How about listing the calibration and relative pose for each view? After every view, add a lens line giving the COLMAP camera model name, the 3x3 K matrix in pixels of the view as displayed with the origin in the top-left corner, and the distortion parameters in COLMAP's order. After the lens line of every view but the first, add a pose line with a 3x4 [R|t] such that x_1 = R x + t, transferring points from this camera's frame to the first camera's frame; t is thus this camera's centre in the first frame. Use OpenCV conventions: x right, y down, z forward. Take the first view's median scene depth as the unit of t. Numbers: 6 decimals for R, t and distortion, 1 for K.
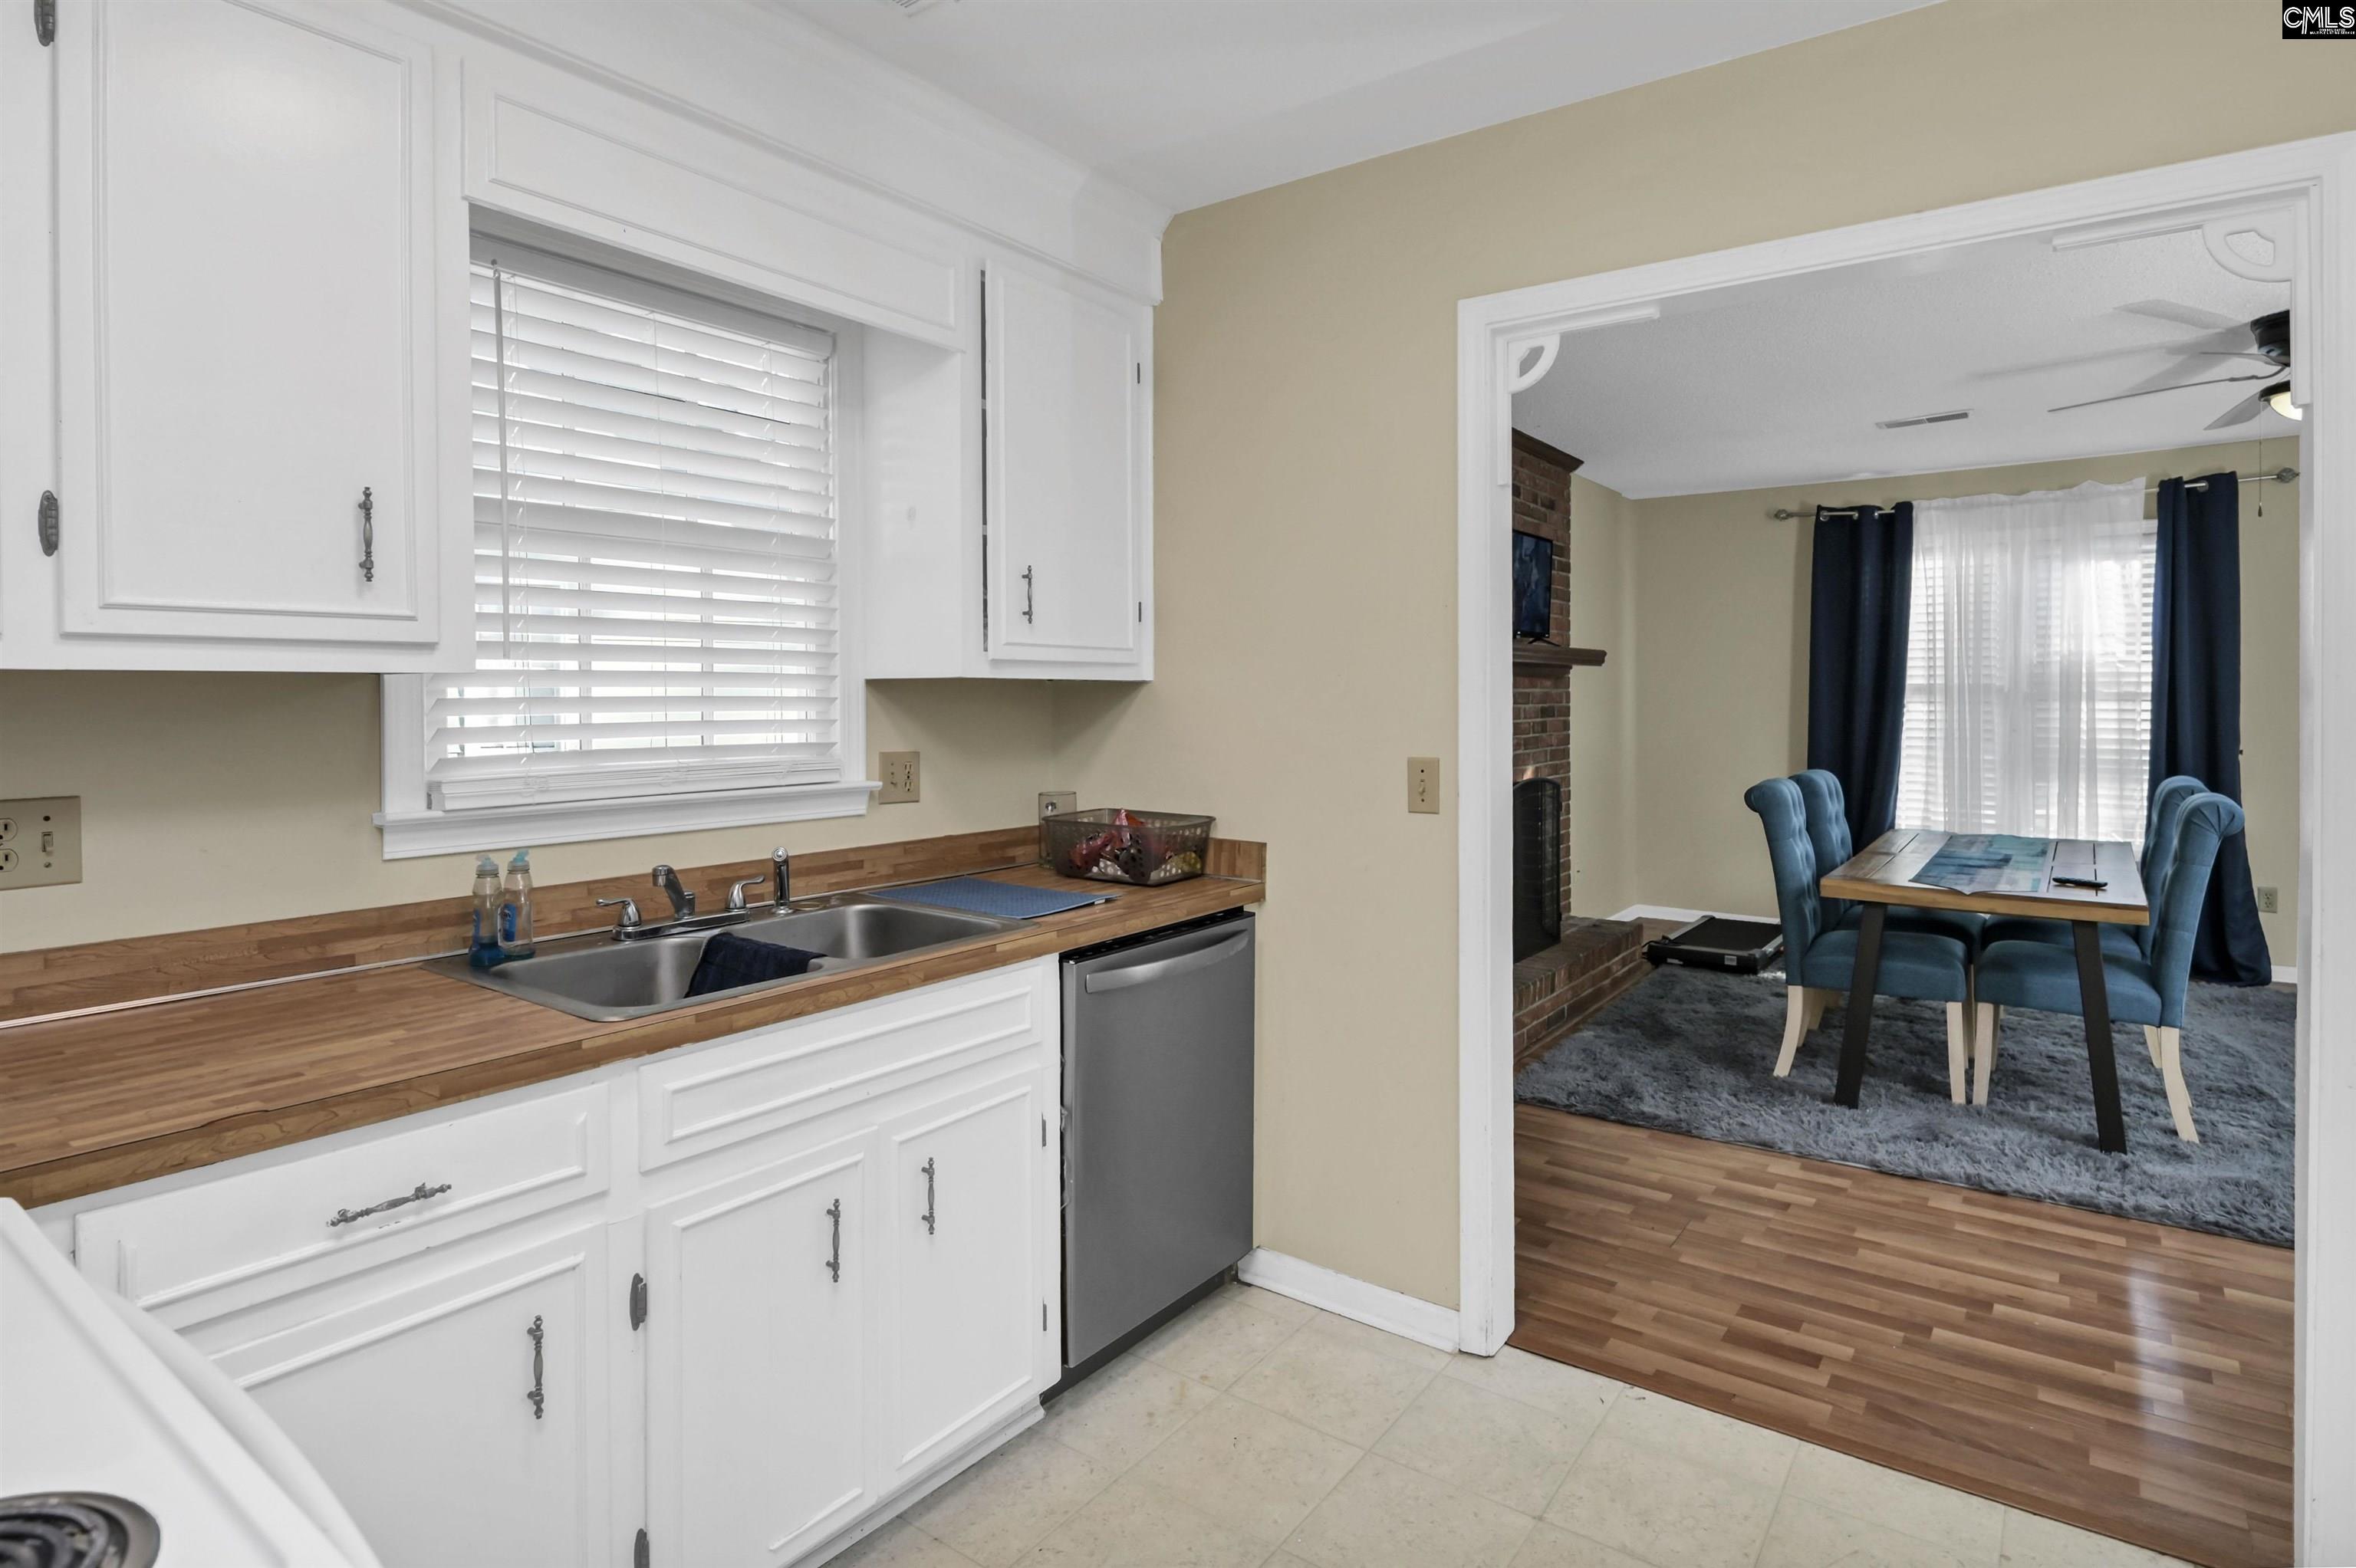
lens RADIAL K [[1219.1, 0, 1175.2], [0, 1219.1, 716.1], [0, 0, 1]] dist [0.001146, -0.002365]
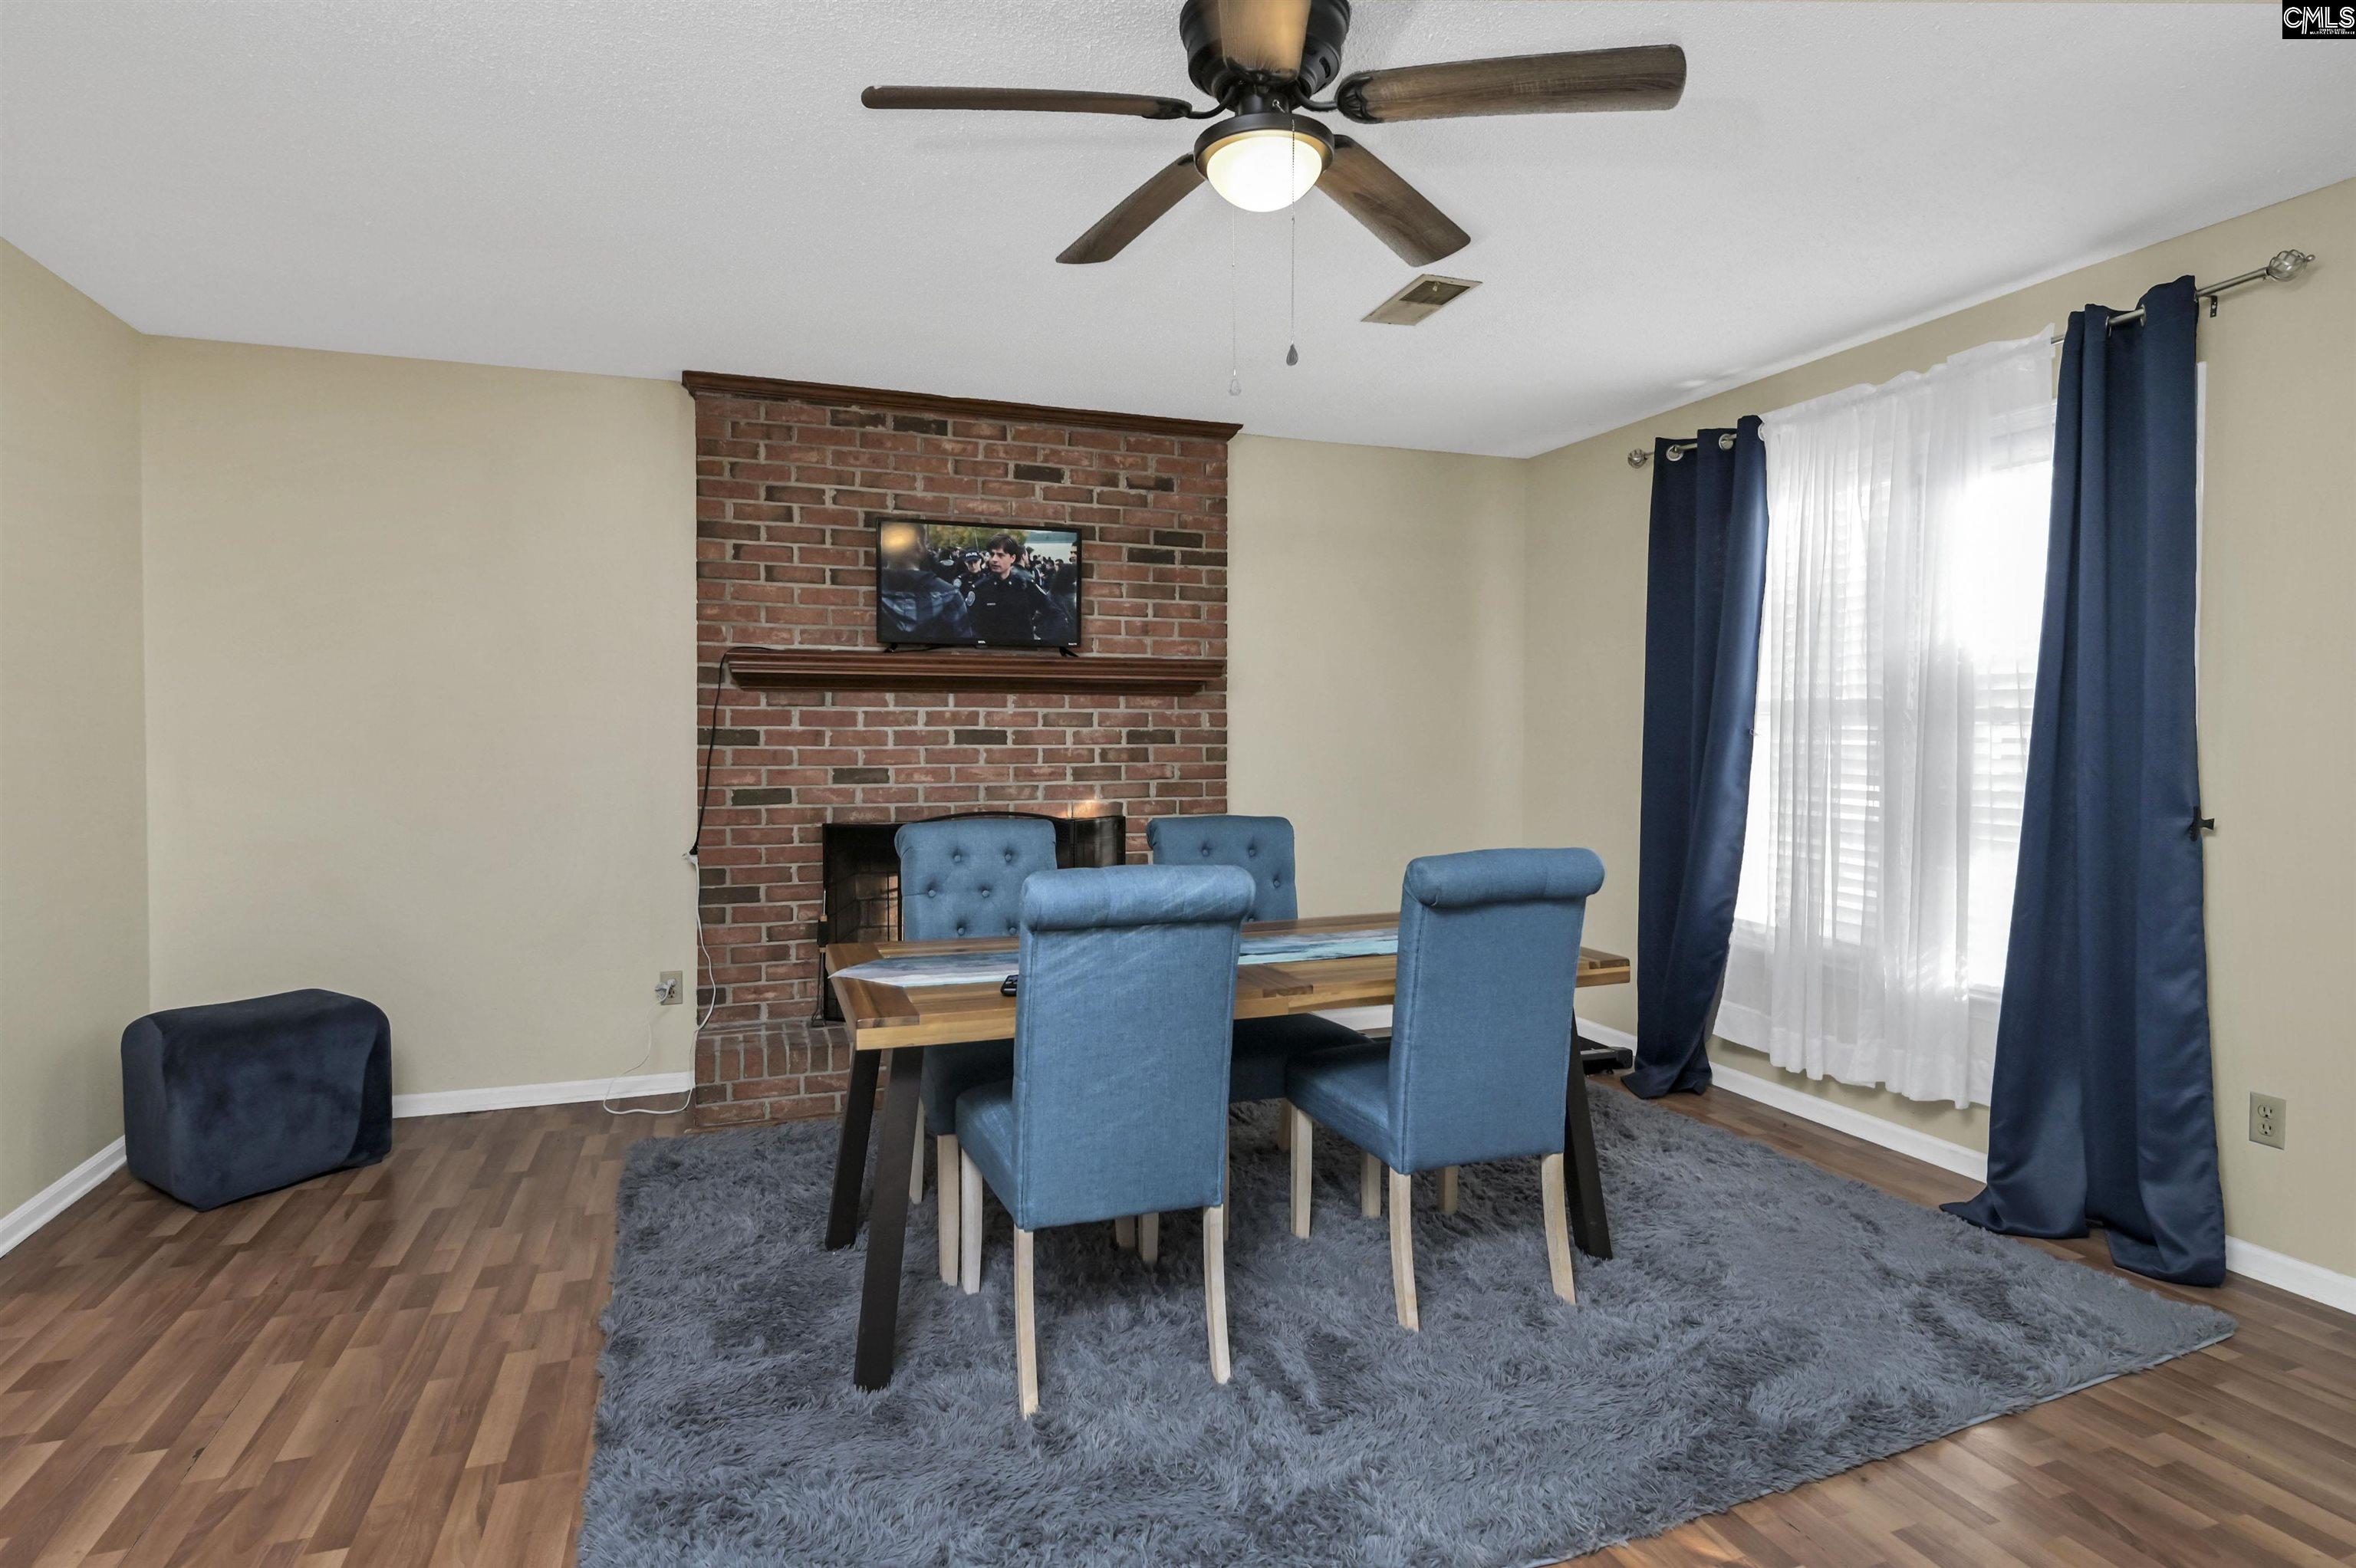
lens RADIAL K [[1200.6, 0, 1162.8], [0, 1200.6, 762.1], [0, 0, 1]] dist [0.004118, -0.008968]
pose [[0.831854, 0.018327, -0.554692, 1.130118], [-0.013148, 0.999825, 0.013316, 0.004448], [0.554839, -0.003783, 0.831949, 0.483868]]
